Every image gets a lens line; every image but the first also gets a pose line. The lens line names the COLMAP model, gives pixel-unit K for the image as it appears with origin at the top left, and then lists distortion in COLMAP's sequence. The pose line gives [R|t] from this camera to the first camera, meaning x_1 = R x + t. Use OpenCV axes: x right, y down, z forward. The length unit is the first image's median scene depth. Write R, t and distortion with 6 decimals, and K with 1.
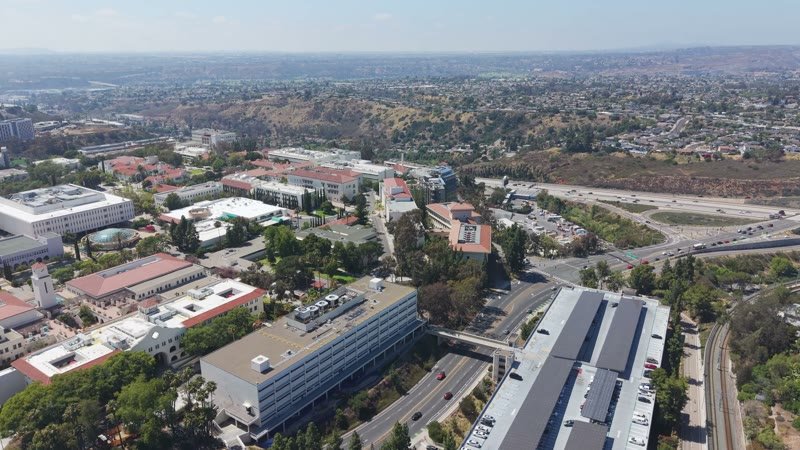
lens RADIAL K [[567.6, 0, 401.5], [0, 567.6, 226.8], [0, 0, 1]] dist [0.051579, -0.064949]
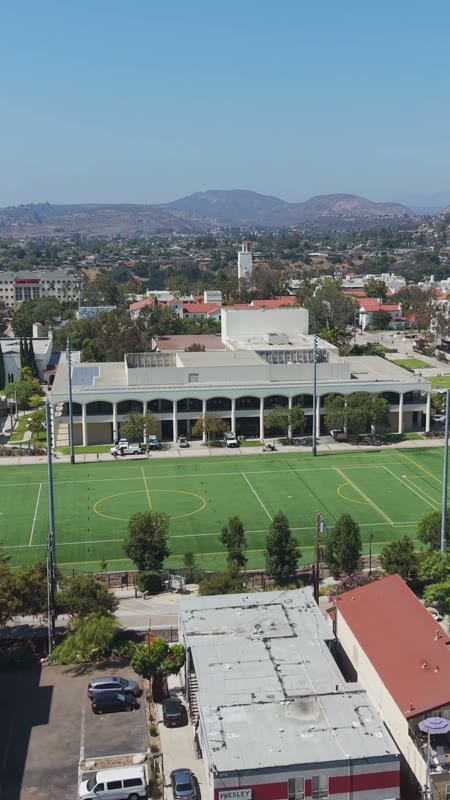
lens RADIAL K [[1010.6, 0, 289.1], [0, 1010.6, 402.4], [0, 0, 1]] dist [0.046338, -0.037029]
pose [[0.695467, -0.130160, 0.706671, -0.463102], [0.215208, 0.976043, -0.032020, 0.004407], [-0.685574, 0.174350, 0.706817, 0.171373]]
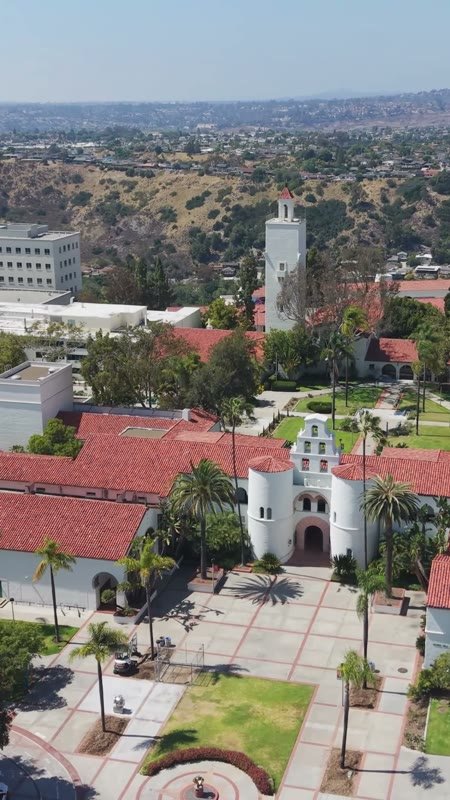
lens RADIAL K [[1003.7, 0, 286.0], [0, 1003.7, 398.9], [0, 0, 1]] dist [0.202903, -0.665286]
pose [[0.926871, -0.103560, 0.360813, -0.217810], [0.110120, 0.993915, 0.002392, -0.049970], [-0.358865, 0.037515, 0.932635, 0.336825]]
